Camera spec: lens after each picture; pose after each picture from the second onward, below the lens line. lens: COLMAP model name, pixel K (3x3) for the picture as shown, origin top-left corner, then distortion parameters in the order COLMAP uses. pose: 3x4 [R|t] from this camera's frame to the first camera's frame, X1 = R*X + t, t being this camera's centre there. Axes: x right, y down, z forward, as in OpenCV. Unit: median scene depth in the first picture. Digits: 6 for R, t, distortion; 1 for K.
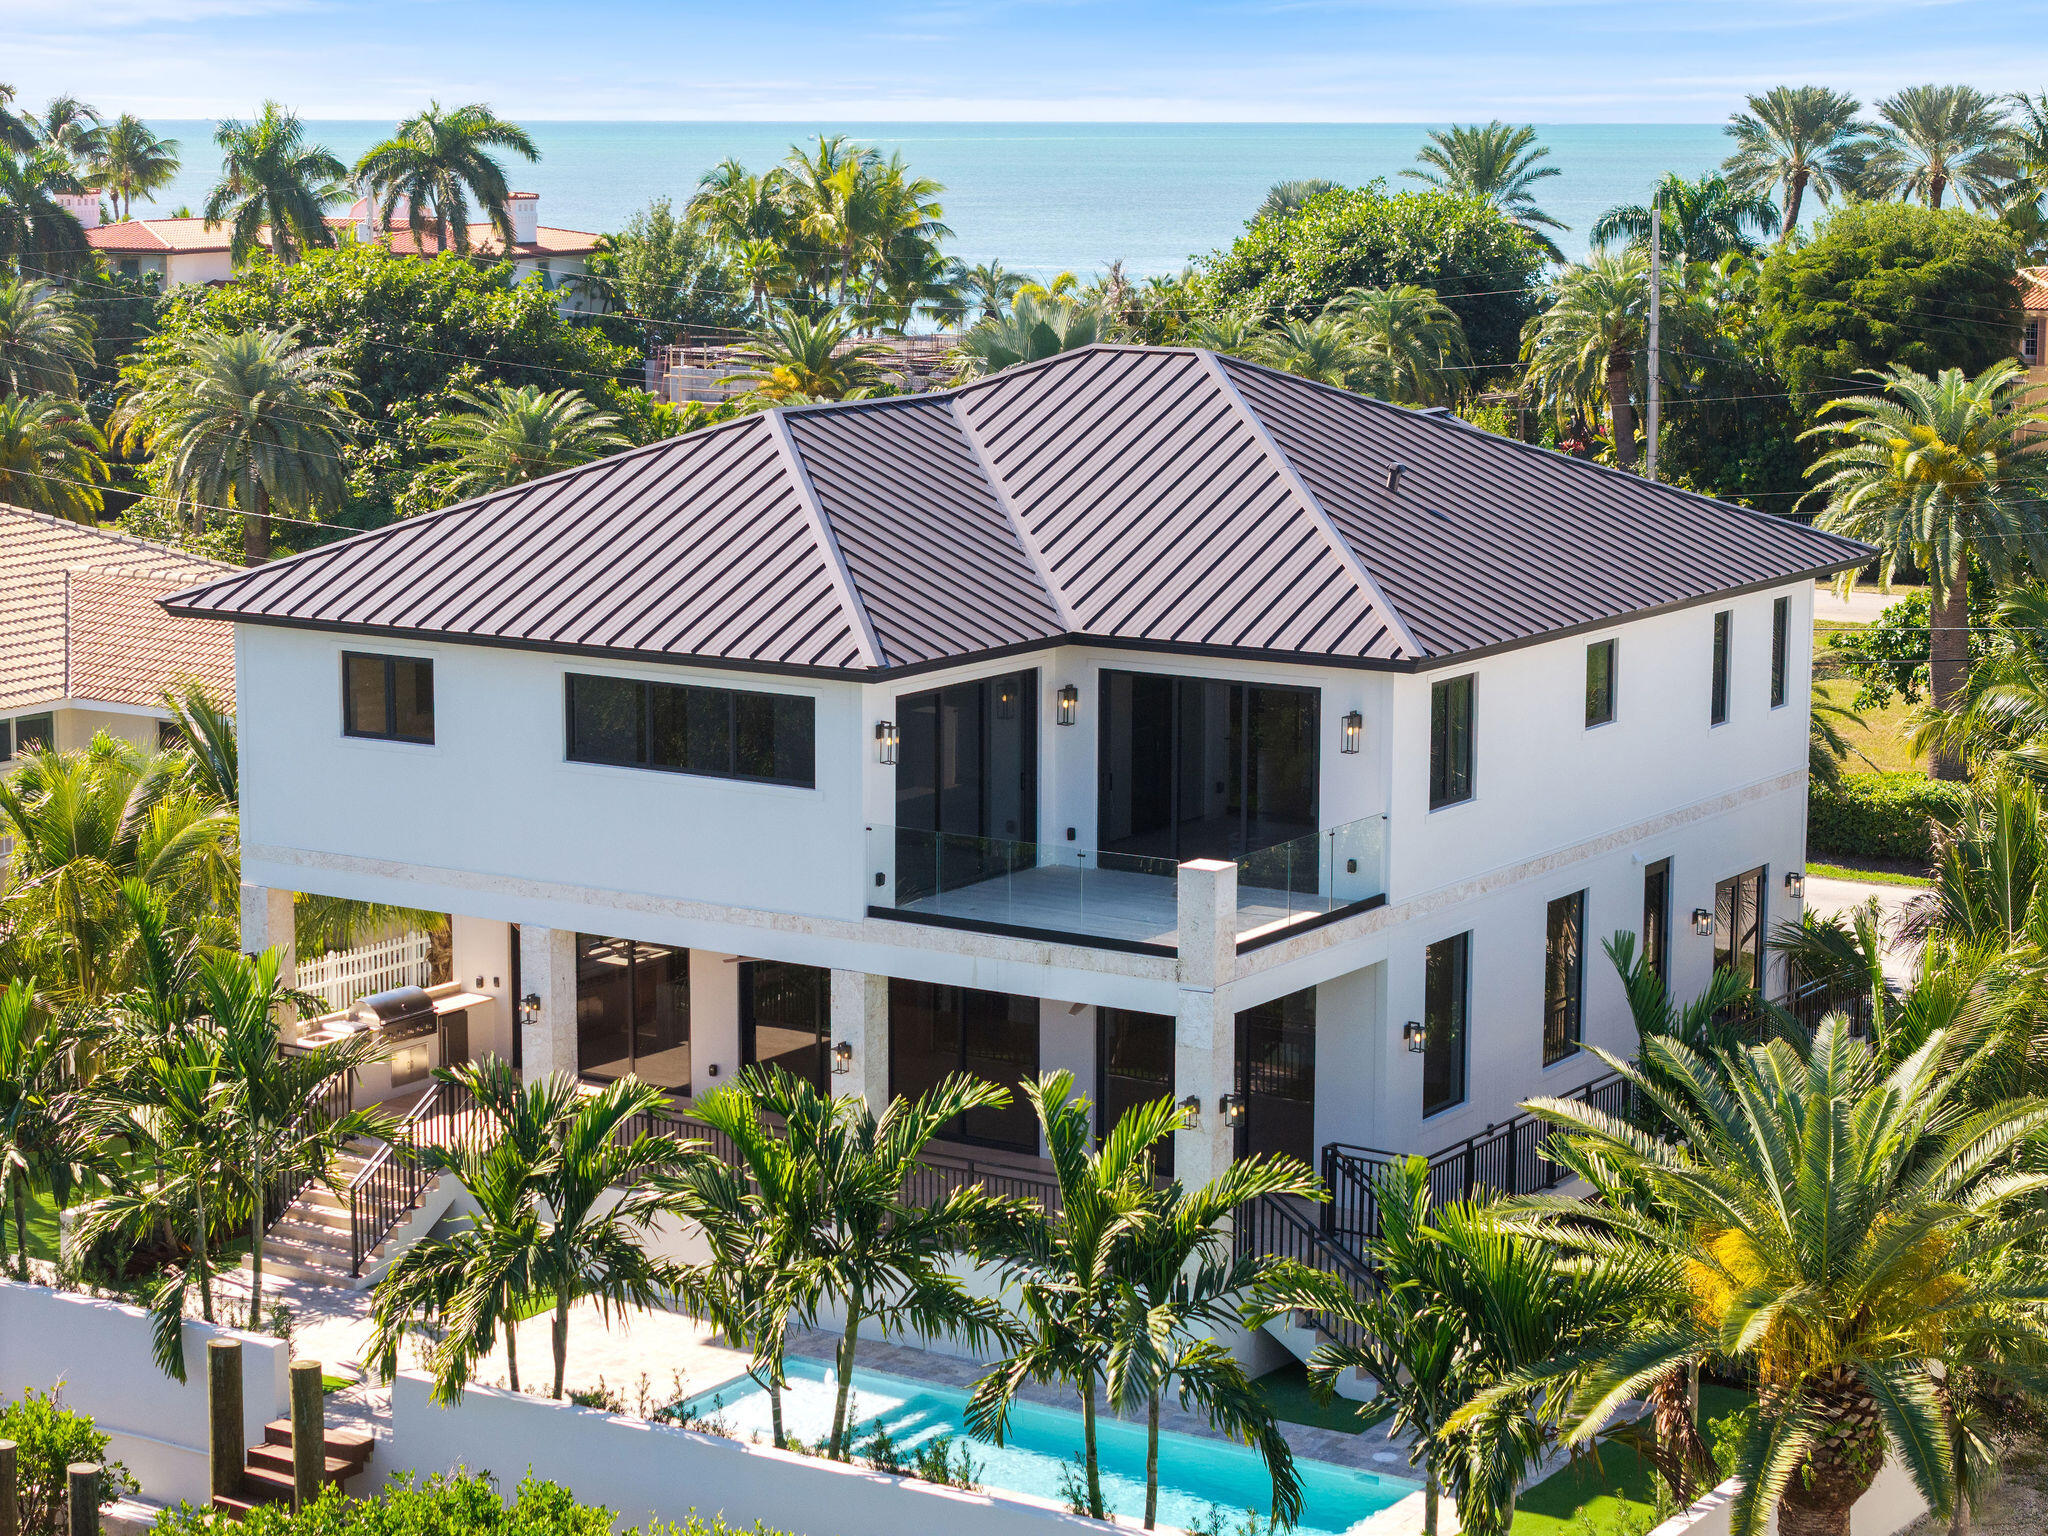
lens RADIAL K [[4154.3, 0, 1024.0], [0, 4154.3, 768.0], [0, 0, 1]] dist [-0.408732, 5.050975]
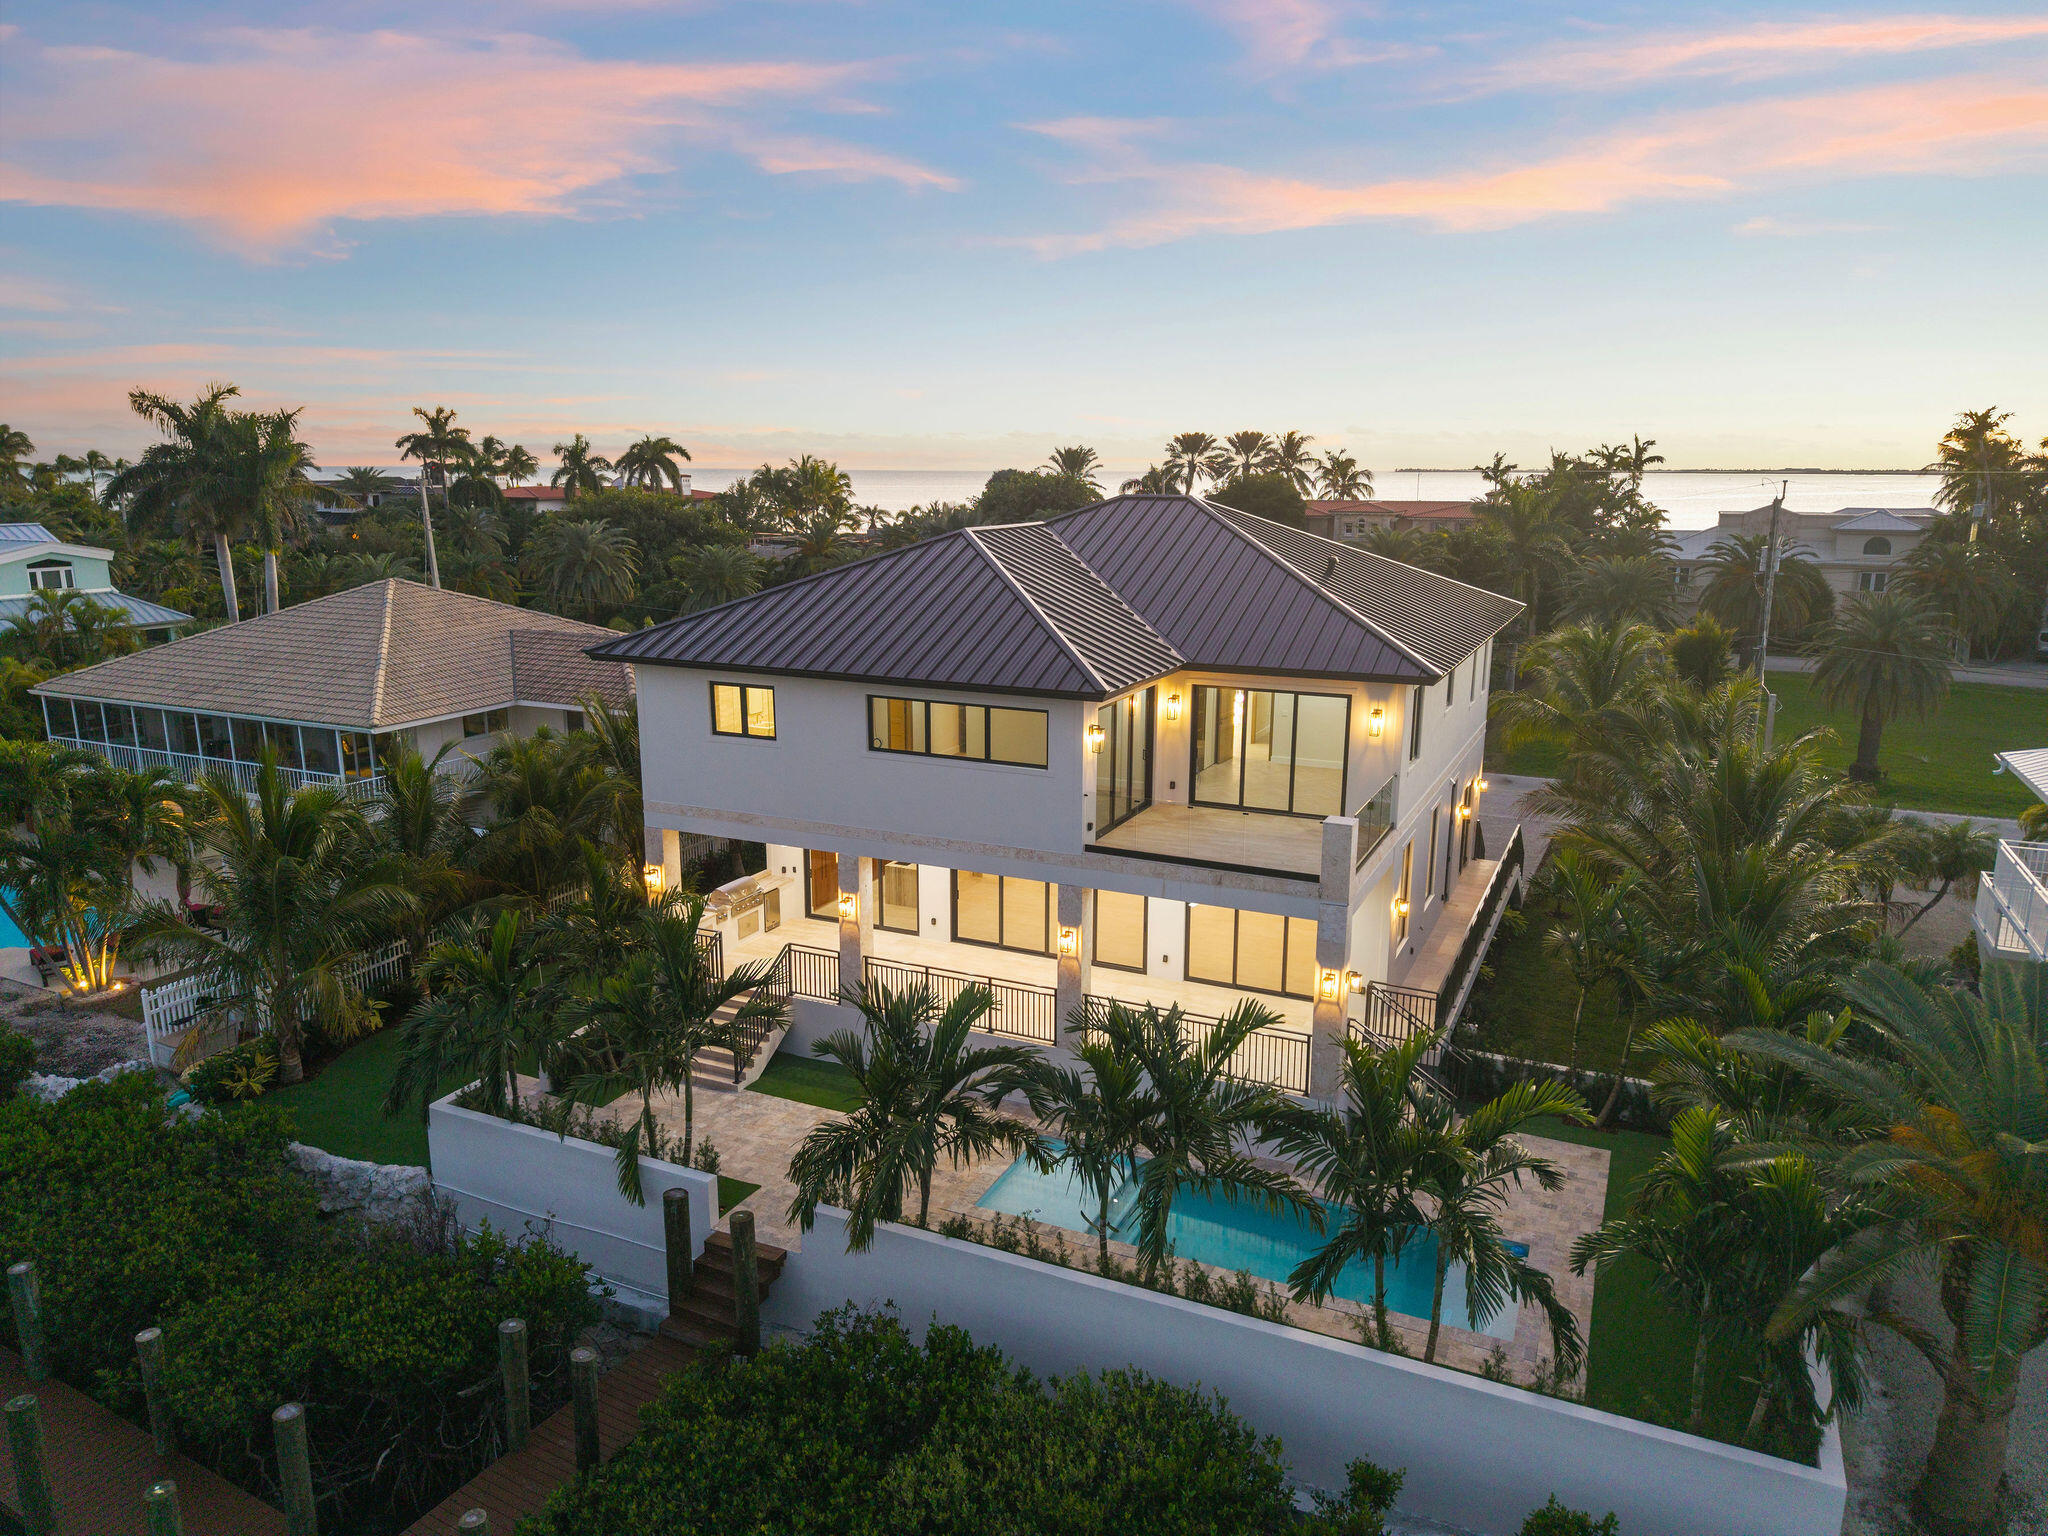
lens RADIAL K [[1374.7, 0, 1028.9], [0, 1374.7, 799.6], [0, 0, 1]] dist [0.042326, -0.000111]
pose [[0.990345, -0.030111, 0.135315, -0.036626], [0.019458, 0.996655, 0.079378, -0.007034], [-0.137252, -0.075978, 0.987618, 0.144901]]
